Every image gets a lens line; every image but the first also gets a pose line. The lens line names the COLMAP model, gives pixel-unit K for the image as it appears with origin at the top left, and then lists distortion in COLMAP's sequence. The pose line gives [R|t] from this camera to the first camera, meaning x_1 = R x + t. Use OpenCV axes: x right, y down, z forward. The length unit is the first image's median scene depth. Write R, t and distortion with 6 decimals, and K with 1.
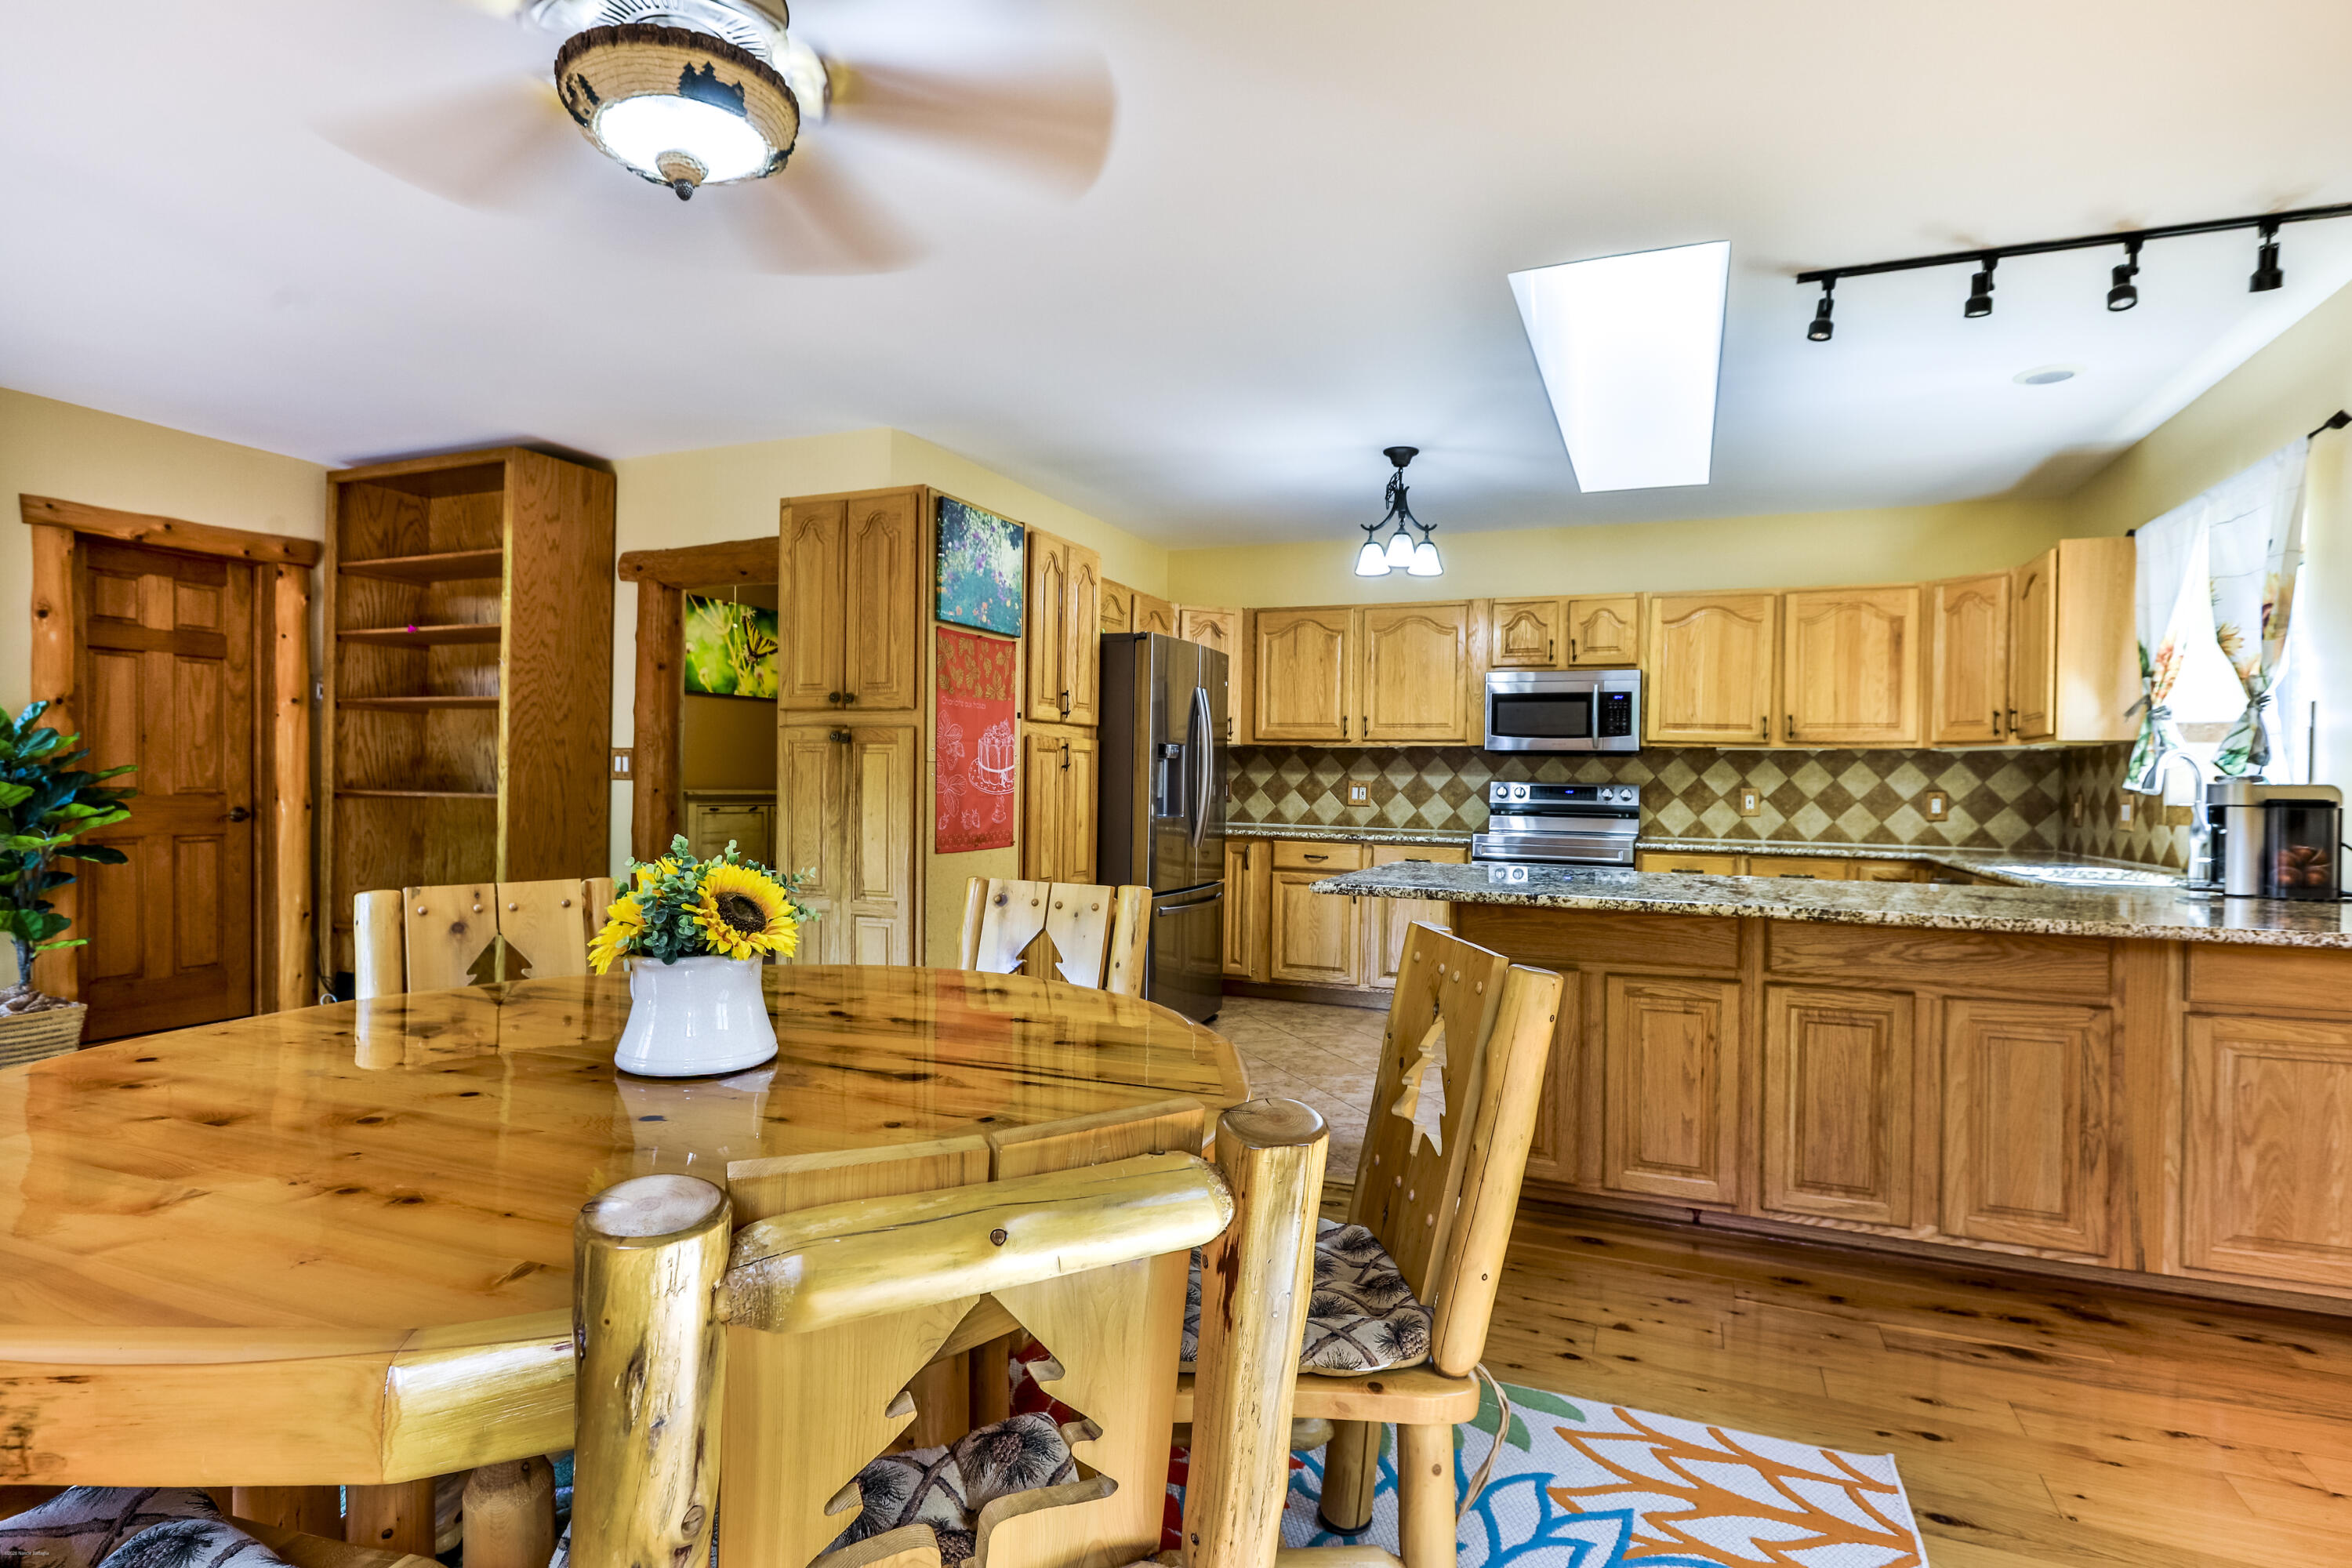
lens RADIAL K [[1182.5, 0, 1185.9], [0, 1182.5, 800.9], [0, 0, 1]] dist [-0.031908, 0.015159]
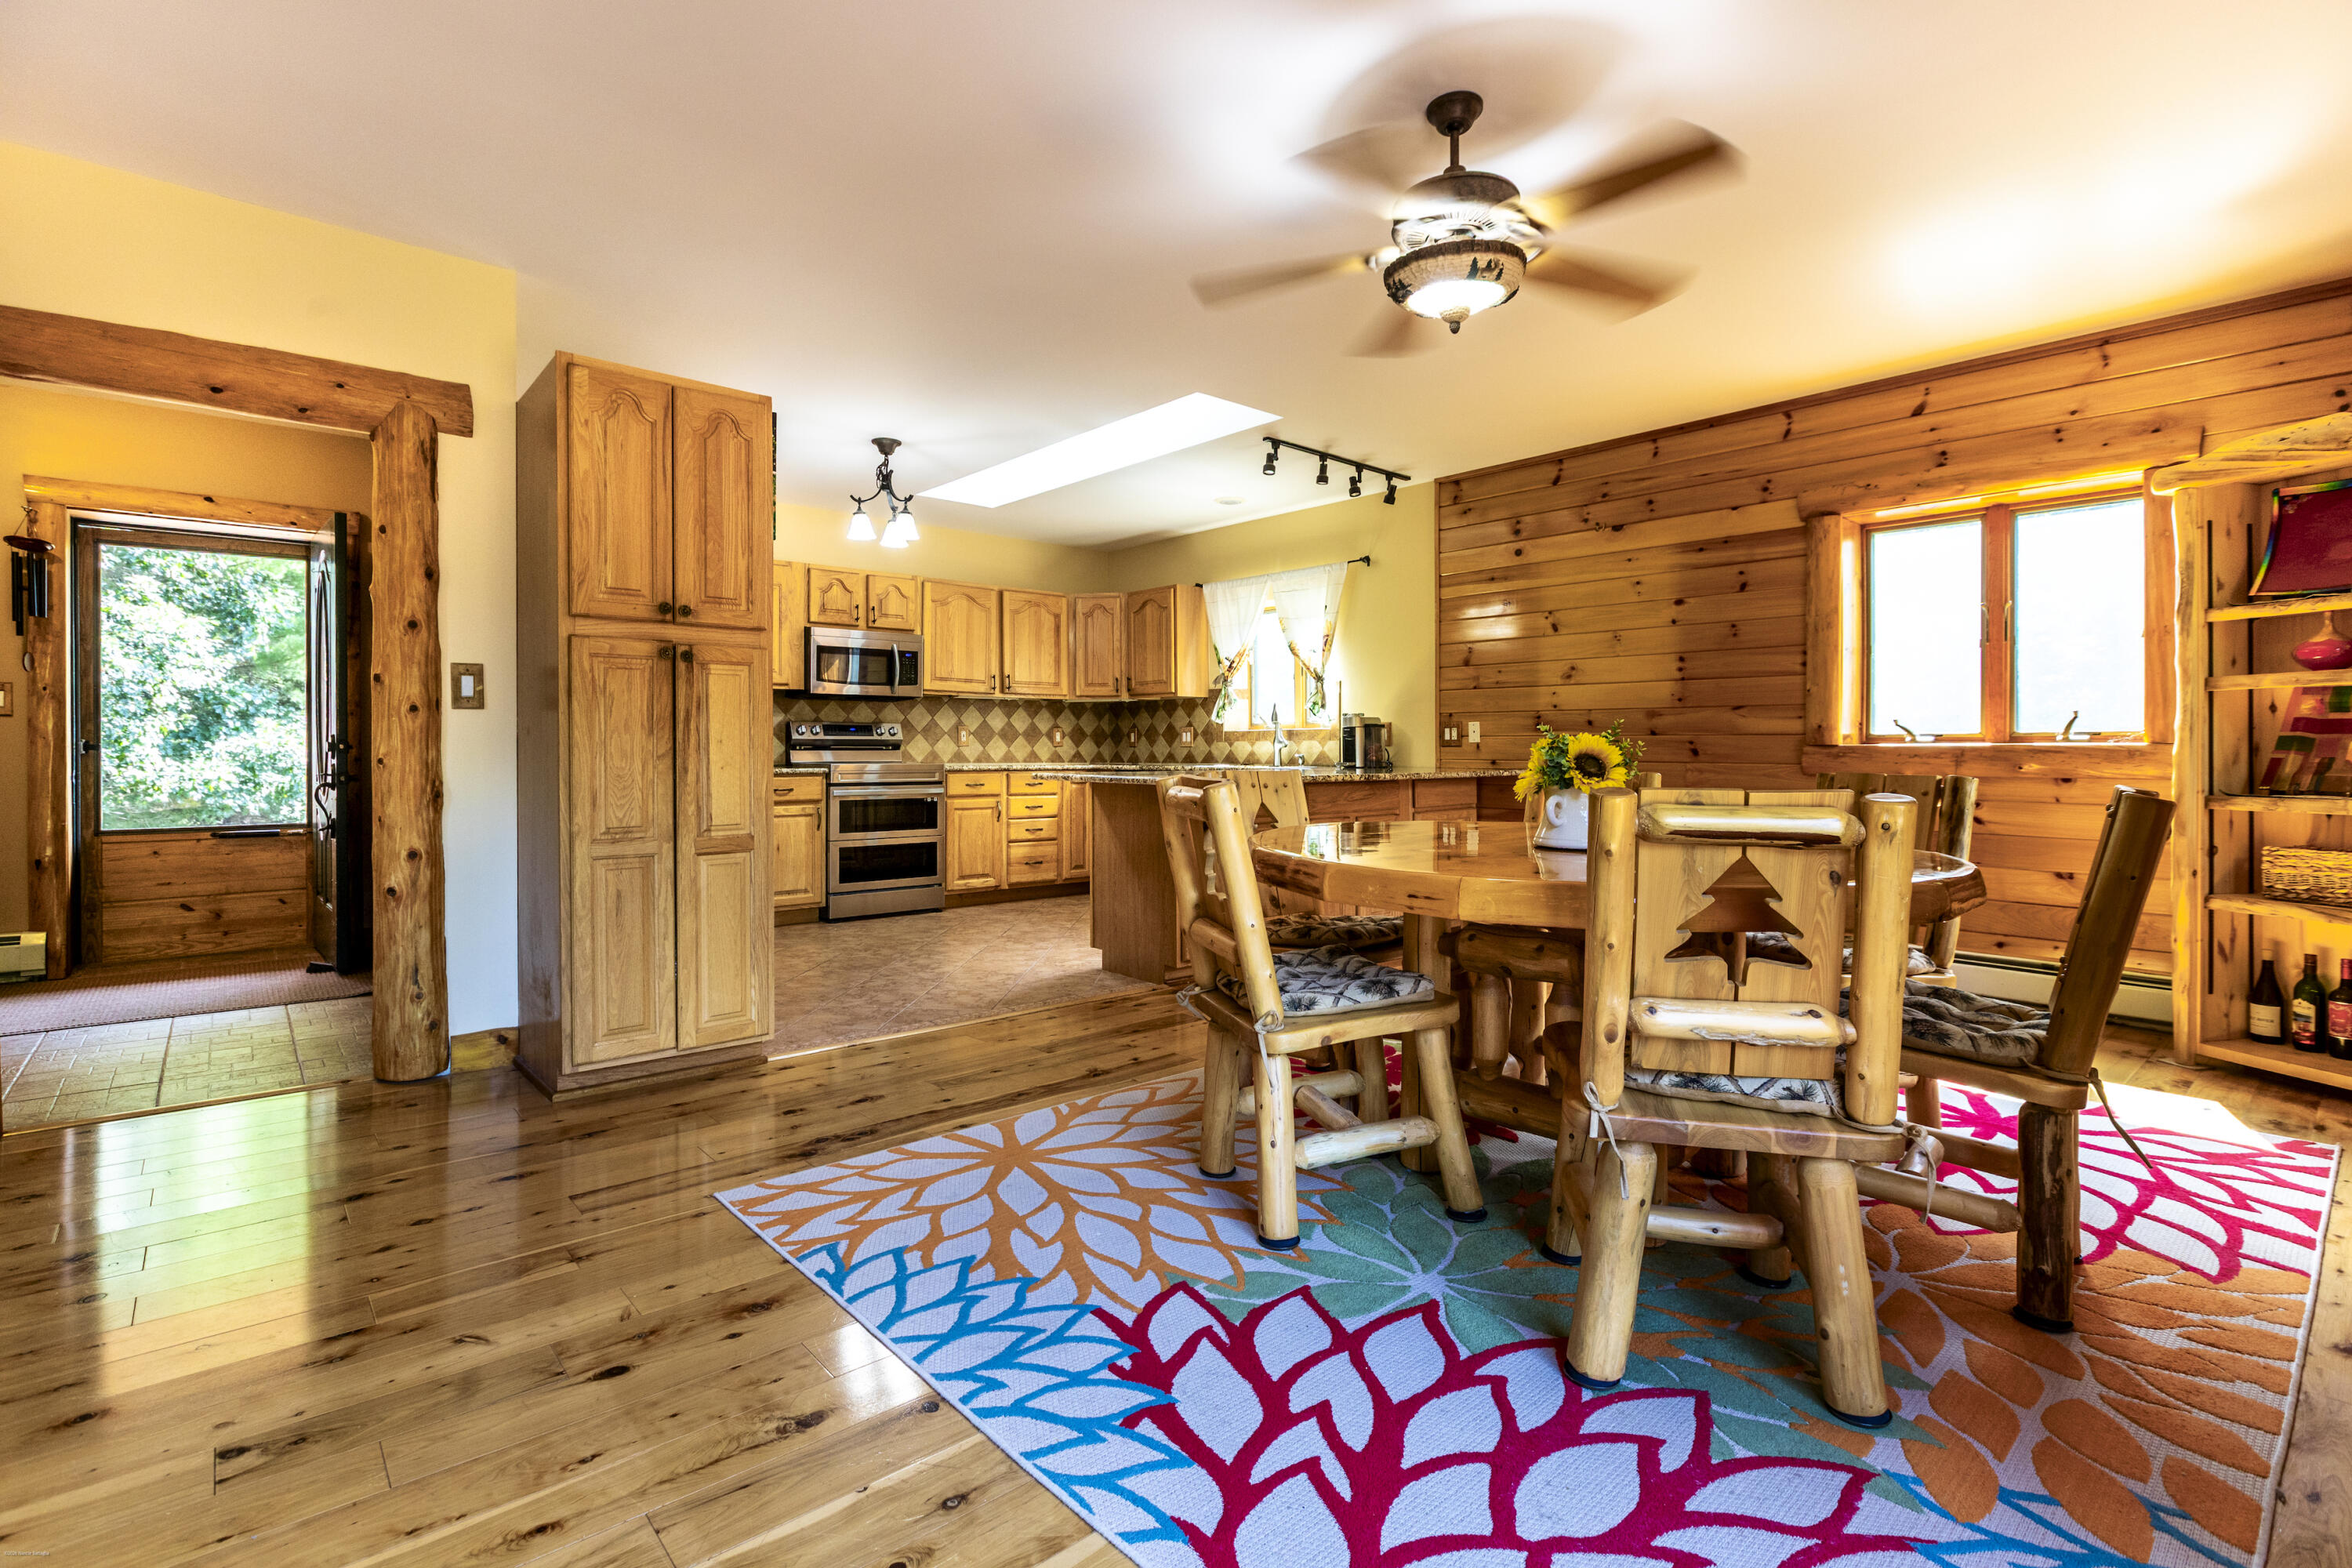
lens RADIAL K [[1136.1, 0, 1178.8], [0, 1136.1, 758.5], [0, 0, 1]] dist [-0.028151, 0.003636]
pose [[0.411459, -0.022720, 0.911145, -0.757387], [0.024950, 0.999595, 0.013658, 0.018319], [-0.911087, 0.017113, 0.411859, 0.258673]]
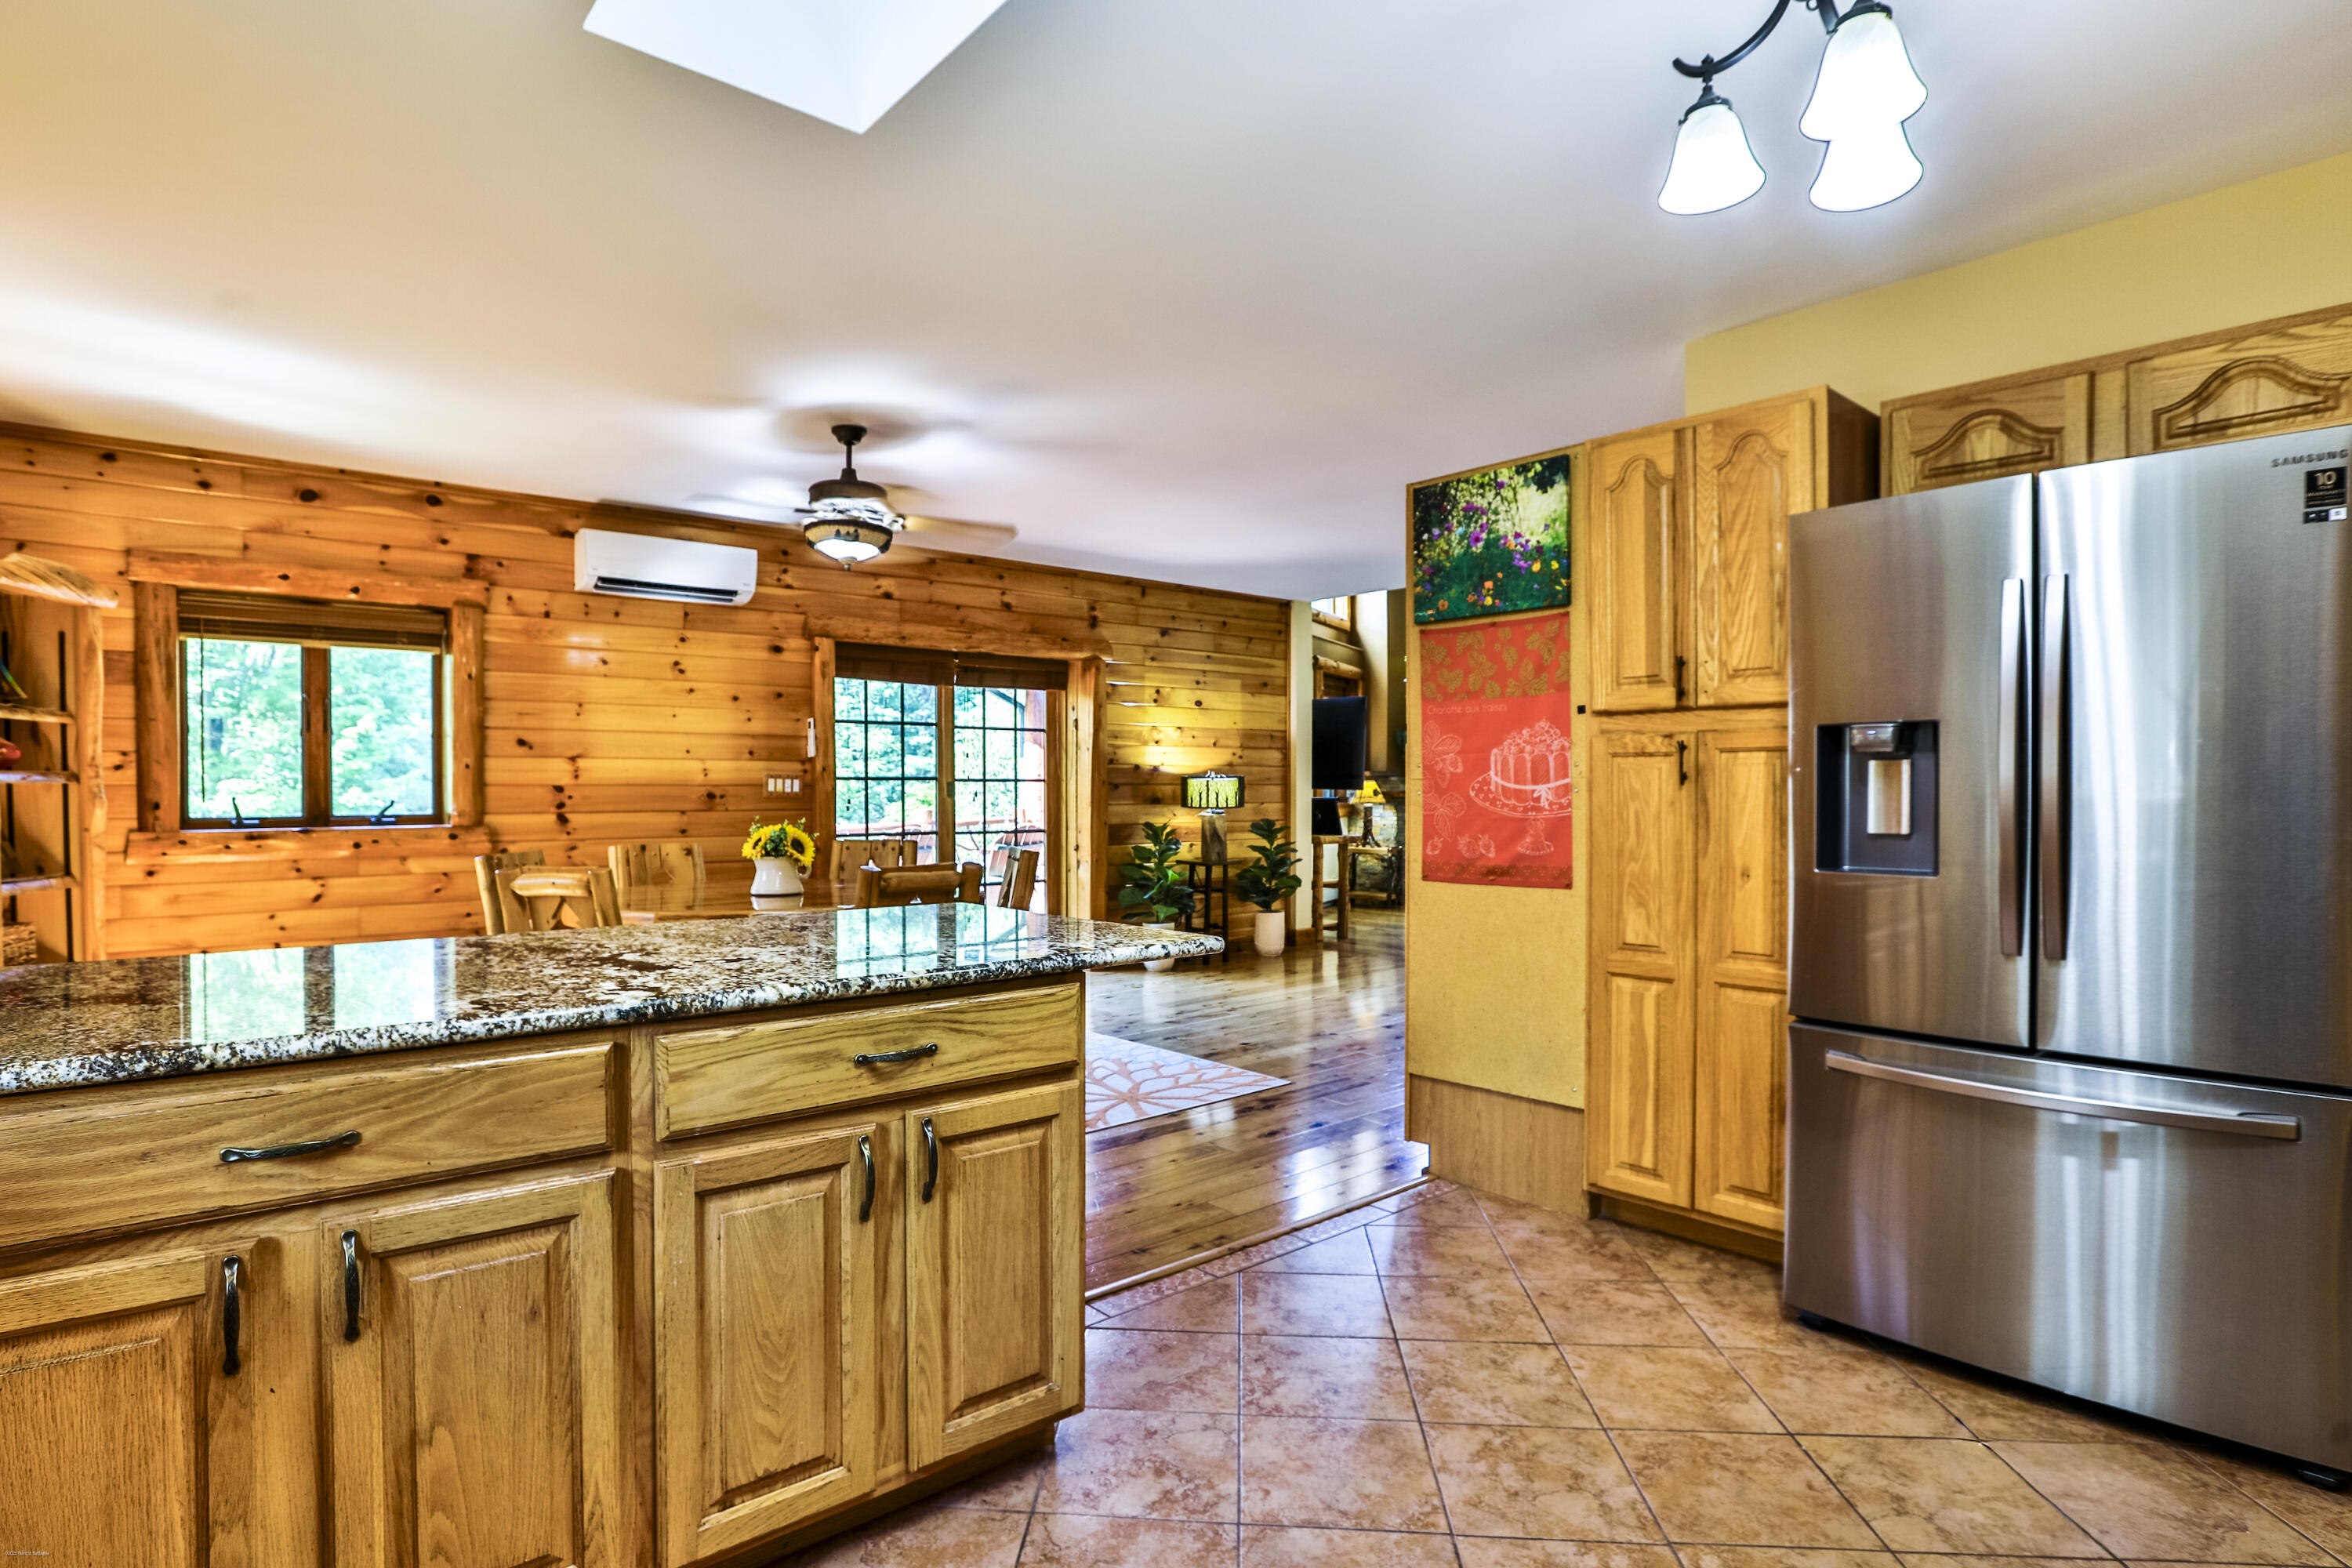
lens RADIAL K [[1182.5, 0, 1127.6], [0, 1182.5, 808.4], [0, 0, 1]] dist [-0.031908, 0.015159]
pose [[-0.438409, 0.001757, -0.898774, 0.586559], [-0.021746, 0.999685, 0.012561, -0.013507], [0.898513, 0.025051, -0.438232, 0.988878]]
